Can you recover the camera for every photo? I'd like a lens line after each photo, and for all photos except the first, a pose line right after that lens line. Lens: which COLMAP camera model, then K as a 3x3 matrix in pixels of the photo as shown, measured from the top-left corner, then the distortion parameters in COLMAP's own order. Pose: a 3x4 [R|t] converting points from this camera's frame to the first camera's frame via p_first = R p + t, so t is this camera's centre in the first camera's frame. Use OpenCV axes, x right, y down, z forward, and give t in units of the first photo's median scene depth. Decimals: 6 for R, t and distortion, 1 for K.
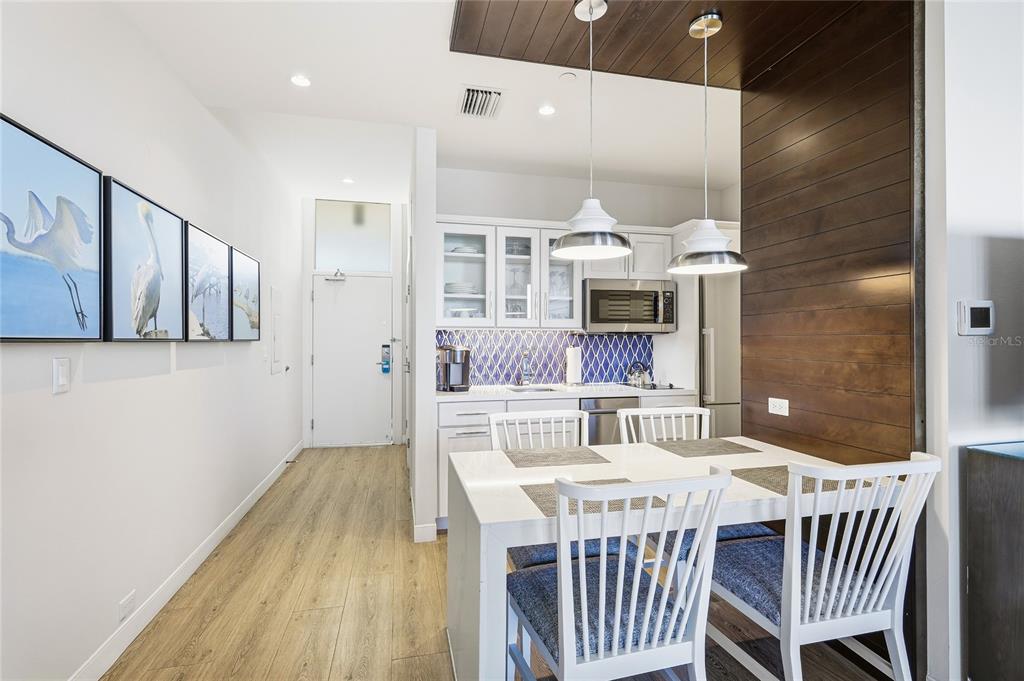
lens RADIAL K [[480.6, 0, 513.0], [0, 480.6, 340.2], [0, 0, 1]] dist [0.003285, 0.000419]
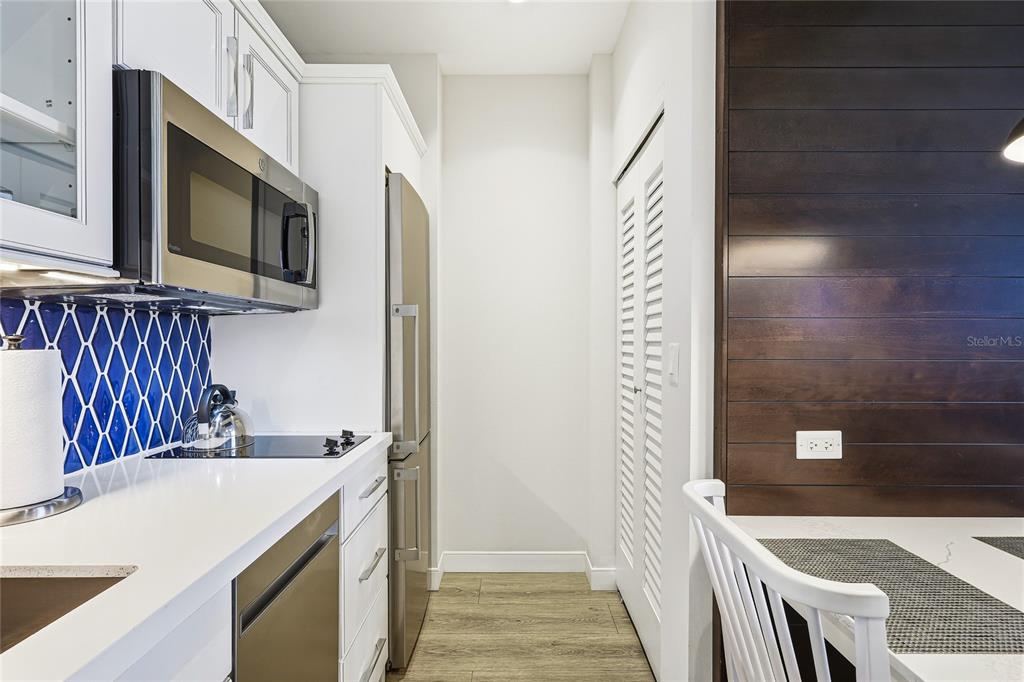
lens RADIAL K [[480.6, 0, 512.9], [0, 480.6, 341.4], [0, 0, 1]] dist [0.003285, 0.000419]
pose [[0.218190, 0.000669, 0.975906, -0.081694], [-0.006708, 0.999977, 0.000814, 0.016314], [-0.975883, -0.006724, 0.218190, 1.171983]]
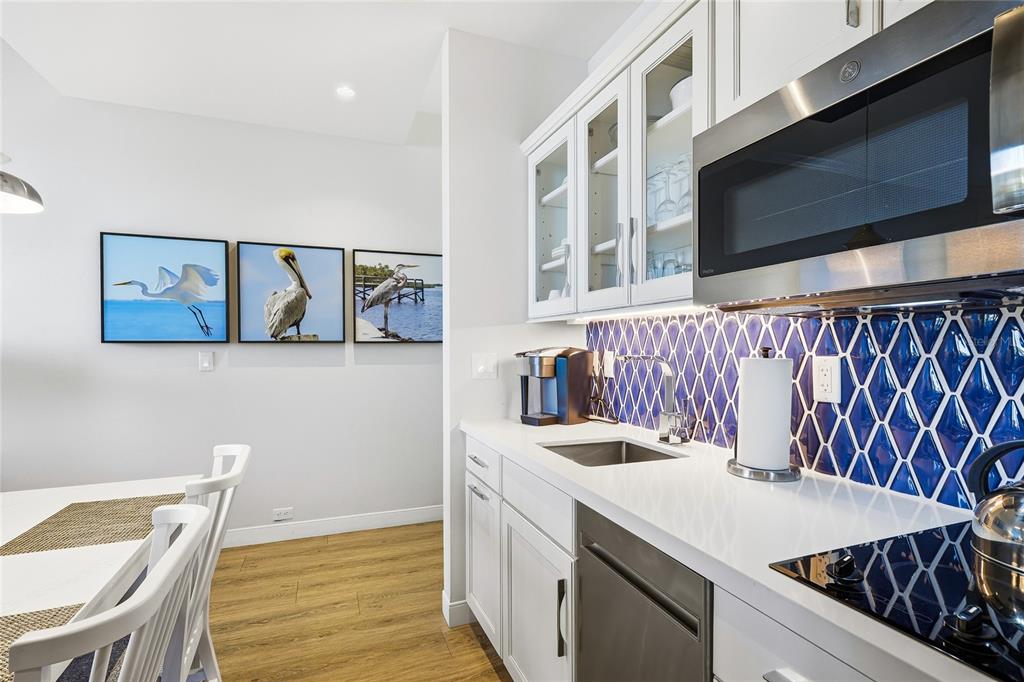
lens RADIAL K [[480.6, 0, 515.4], [0, 480.6, 345.3], [0, 0, 1]] dist [0.003285, 0.000419]
pose [[0.152095, -0.000696, -0.988366, 0.713032], [0.002833, 0.999996, -0.000268, 0.011548], [0.988362, -0.002760, 0.152096, 1.289992]]
